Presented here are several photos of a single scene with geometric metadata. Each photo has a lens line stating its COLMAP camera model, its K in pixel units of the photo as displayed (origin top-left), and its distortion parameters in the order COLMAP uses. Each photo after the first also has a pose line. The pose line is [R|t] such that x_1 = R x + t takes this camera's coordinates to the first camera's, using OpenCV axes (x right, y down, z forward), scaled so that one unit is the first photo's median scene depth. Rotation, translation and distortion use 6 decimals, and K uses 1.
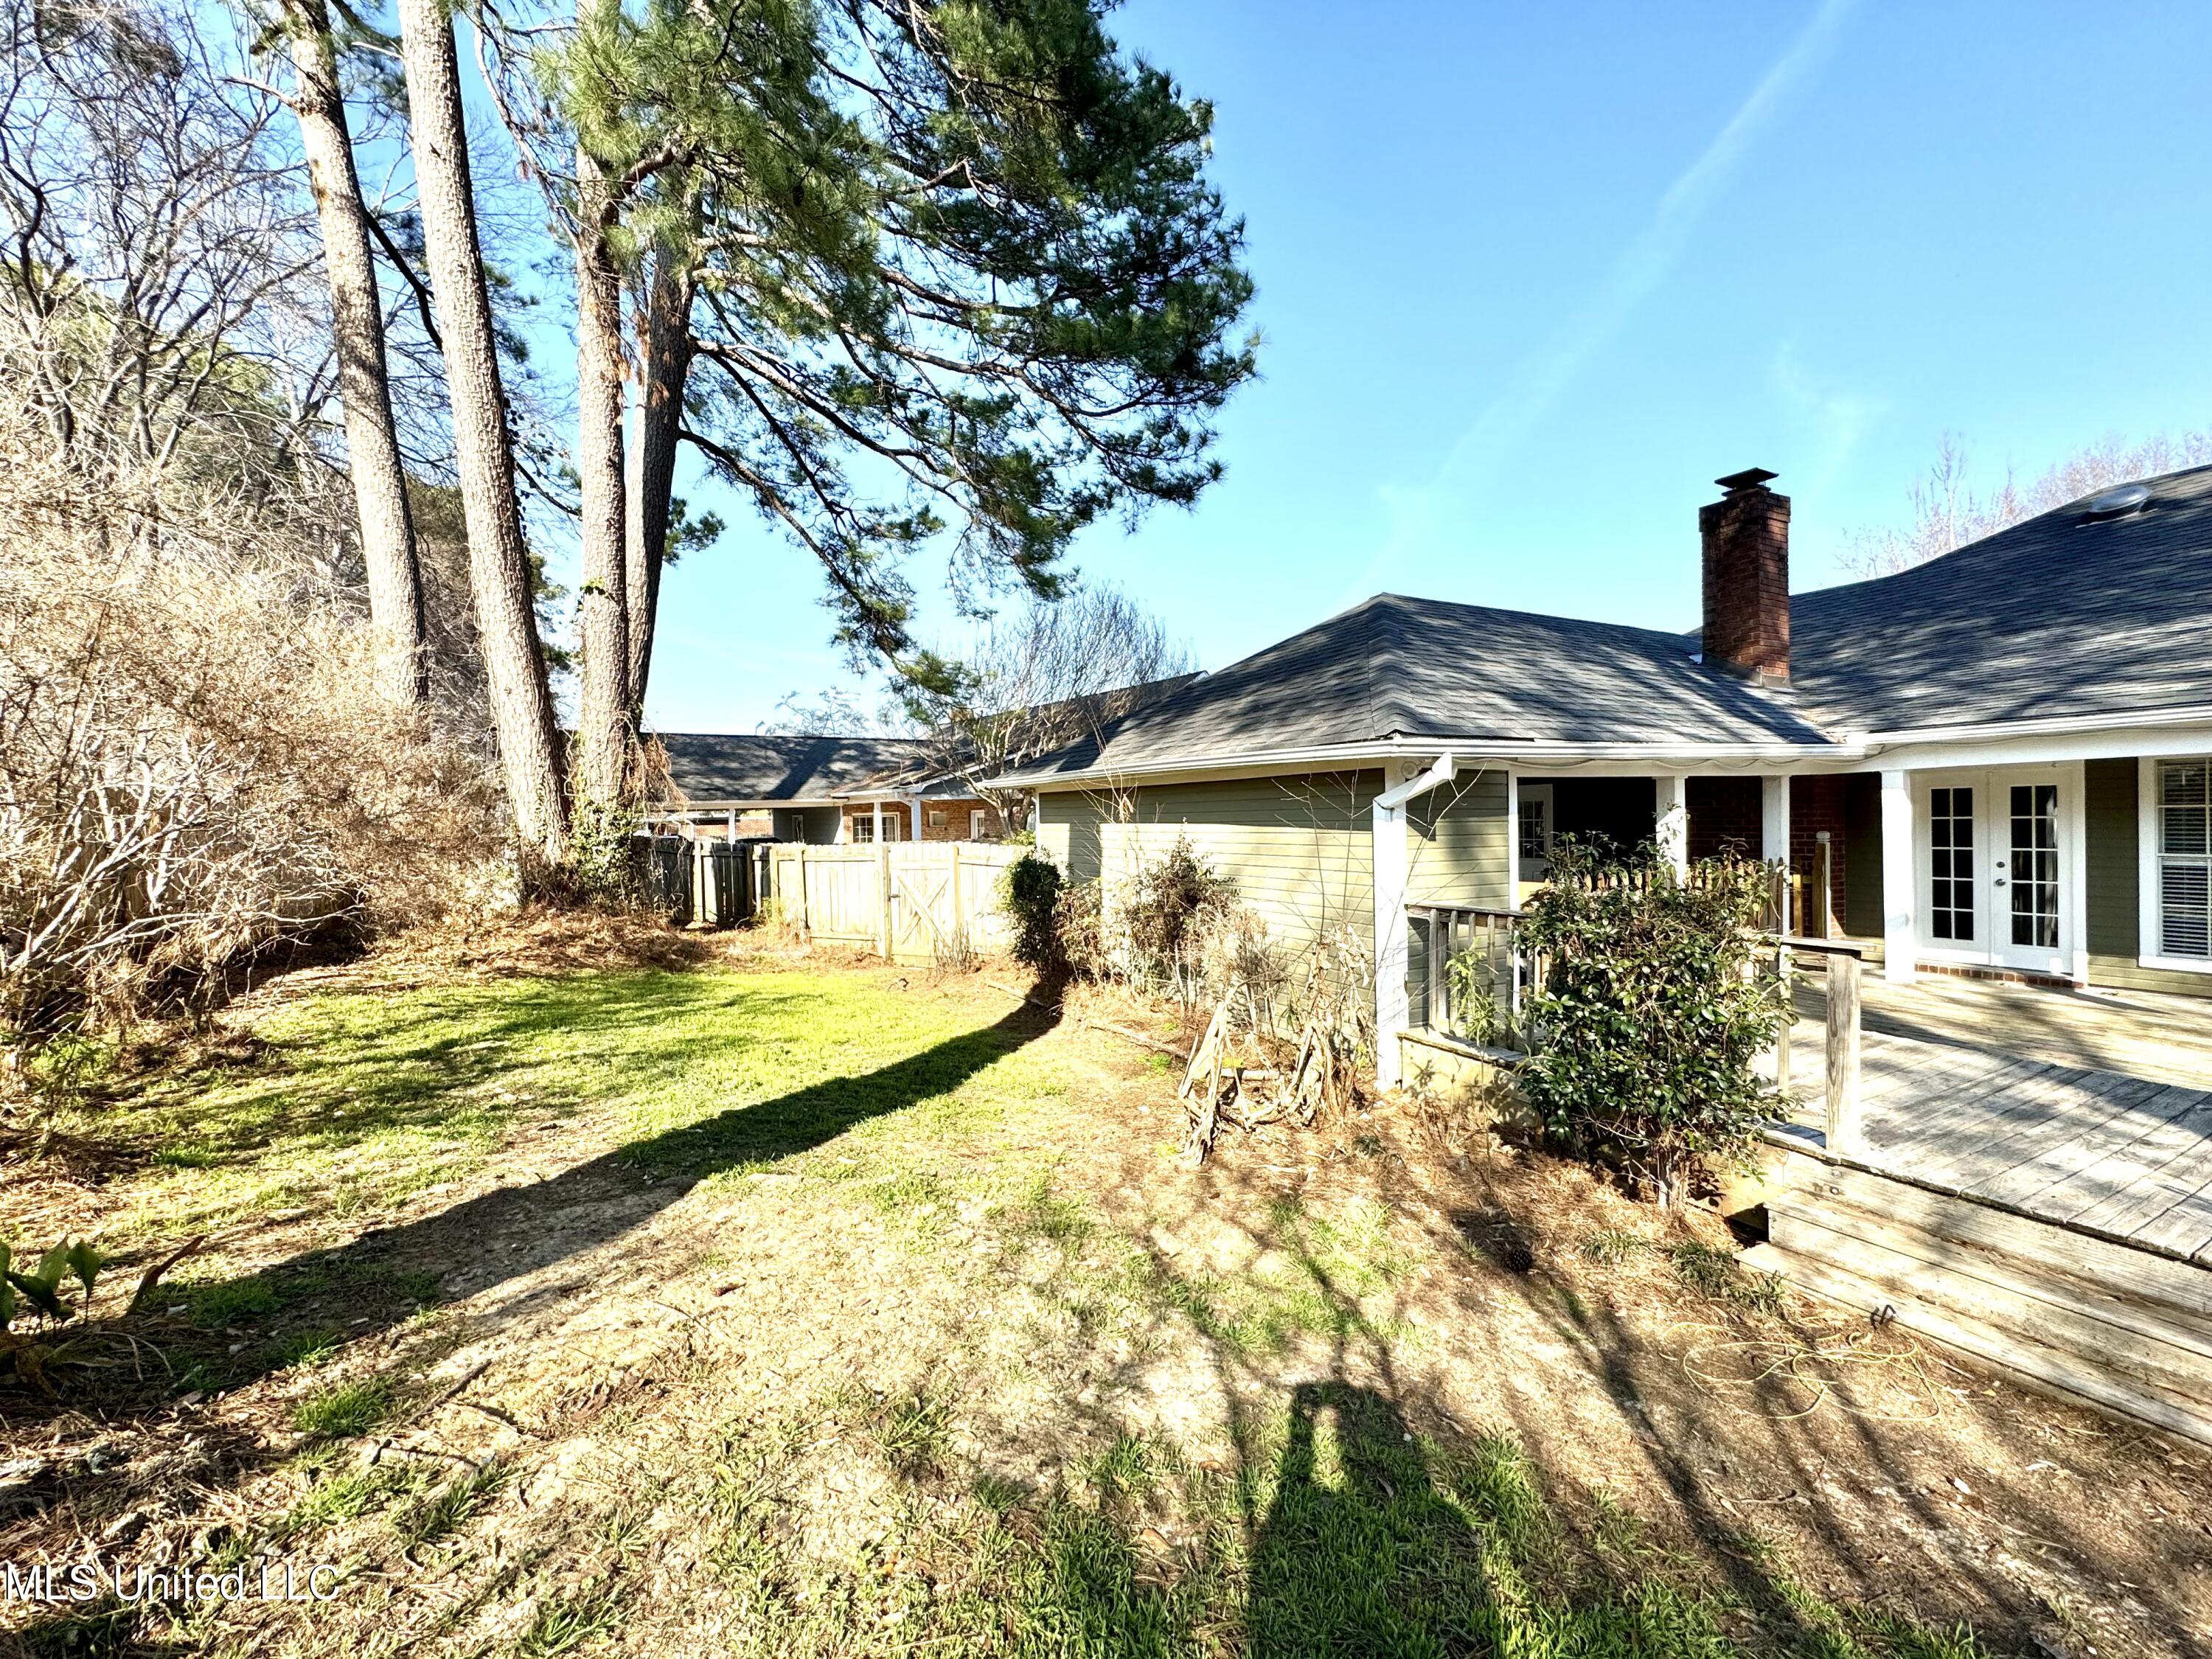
lens RADIAL K [[879.3, 0, 1095.7], [0, 879.3, 830.5], [0, 0, 1]] dist [-0.005711, 0.000994]
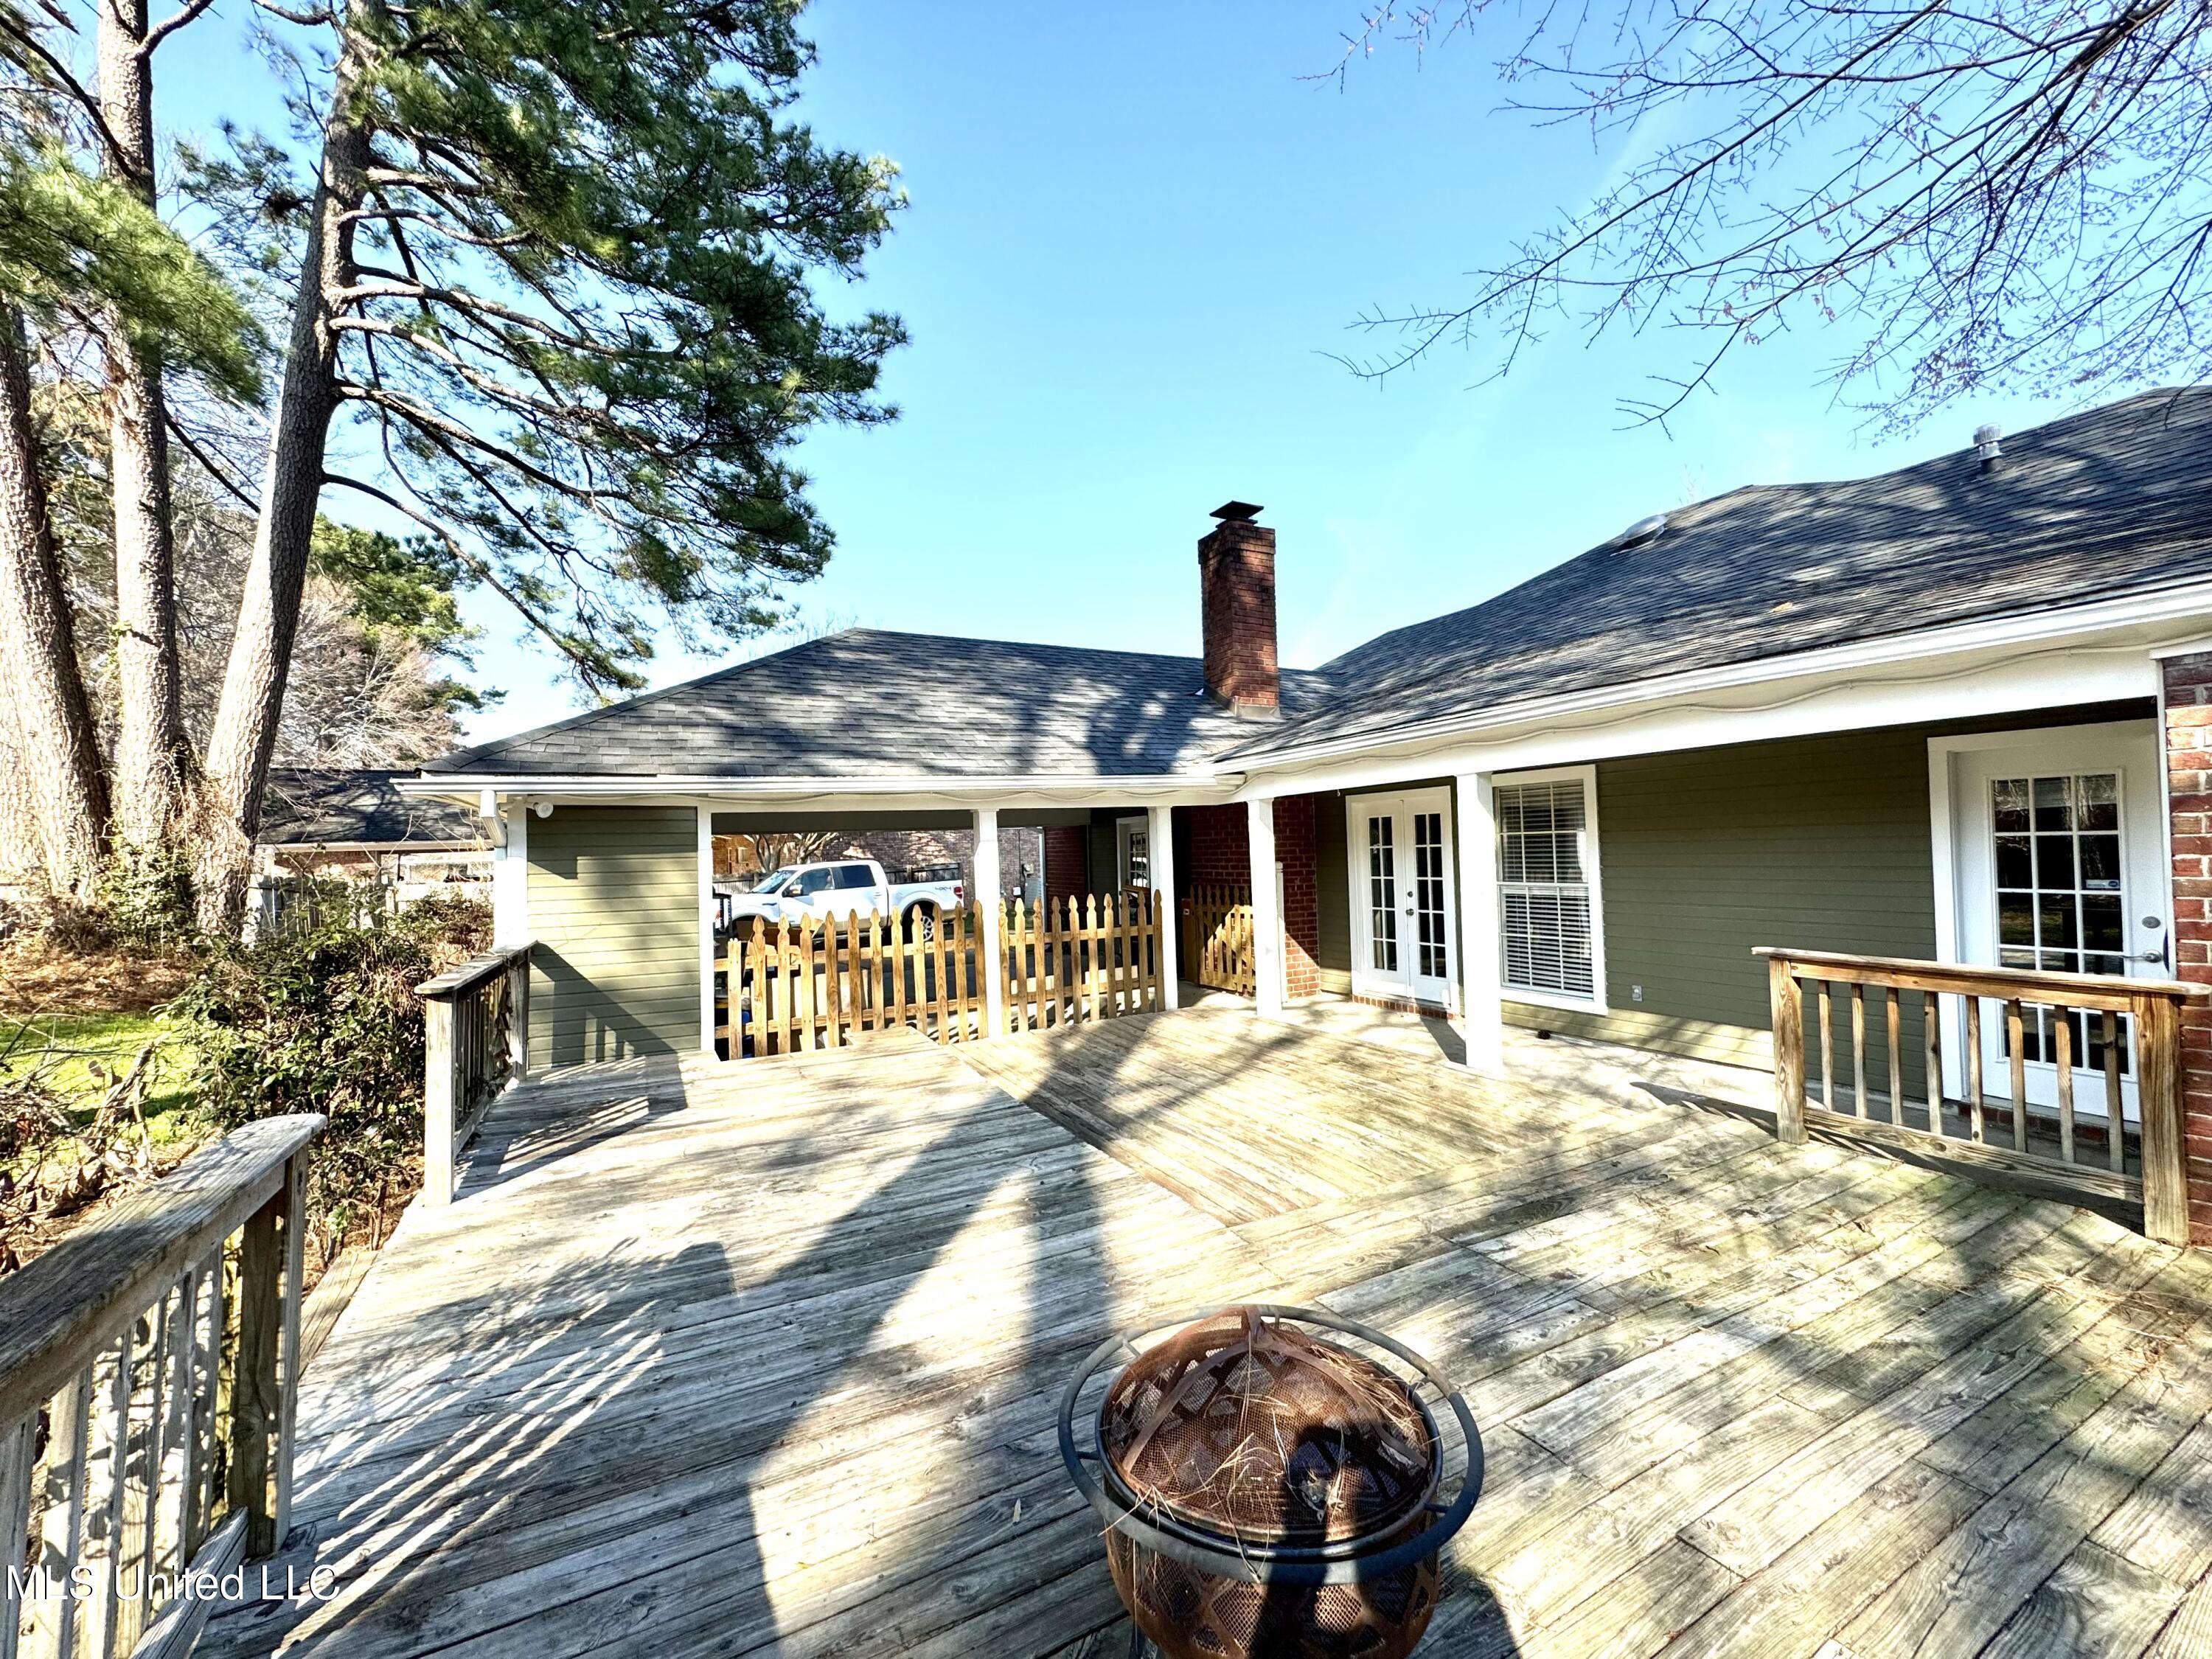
lens RADIAL K [[879.3, 0, 1103.9], [0, 879.3, 828.9], [0, 0, 1]] dist [-0.005711, 0.000994]
pose [[0.999923, -0.010319, 0.006842, 0.592494], [0.010584, 0.999148, -0.039896, 0.001377], [-0.006424, 0.039965, 0.999180, 0.007163]]
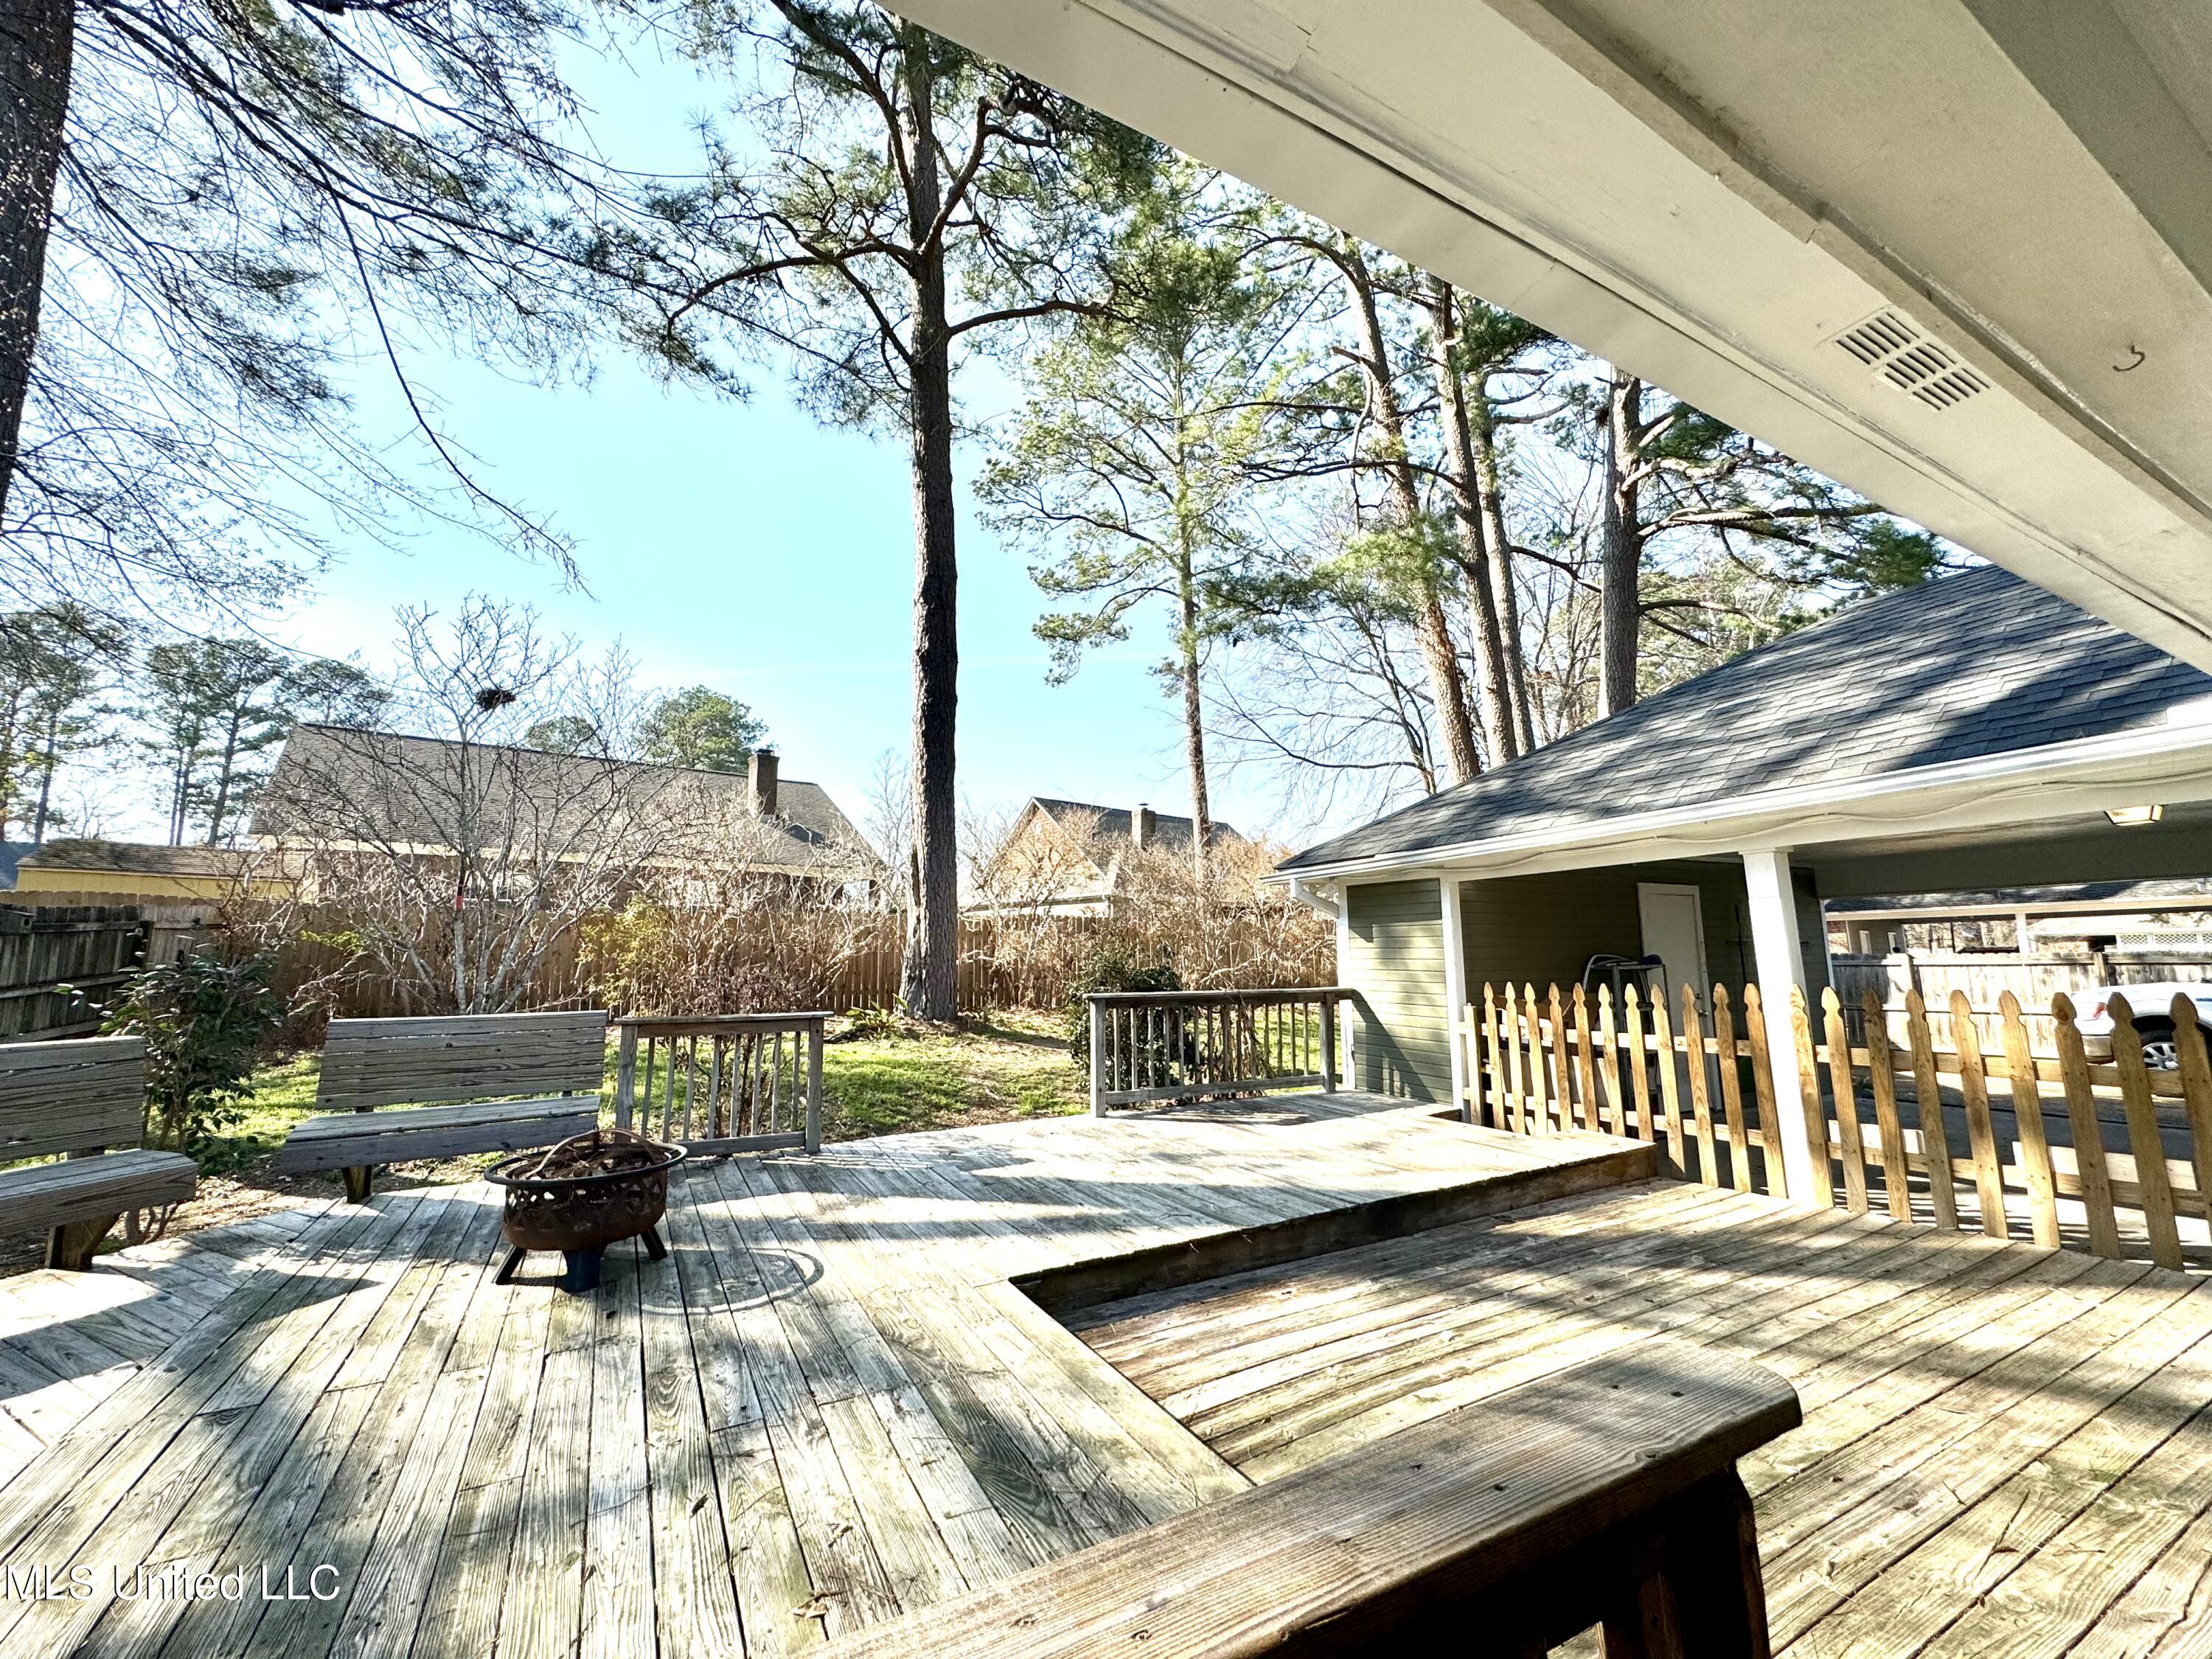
lens RADIAL K [[879.3, 0, 1108.7], [0, 879.3, 841.4], [0, 0, 1]] dist [-0.005711, 0.000994]
pose [[0.012634, -0.111612, -0.993672, 1.003016], [-0.005285, 0.993729, -0.111686, 0.006749], [0.999906, 0.006662, 0.011964, 0.379418]]
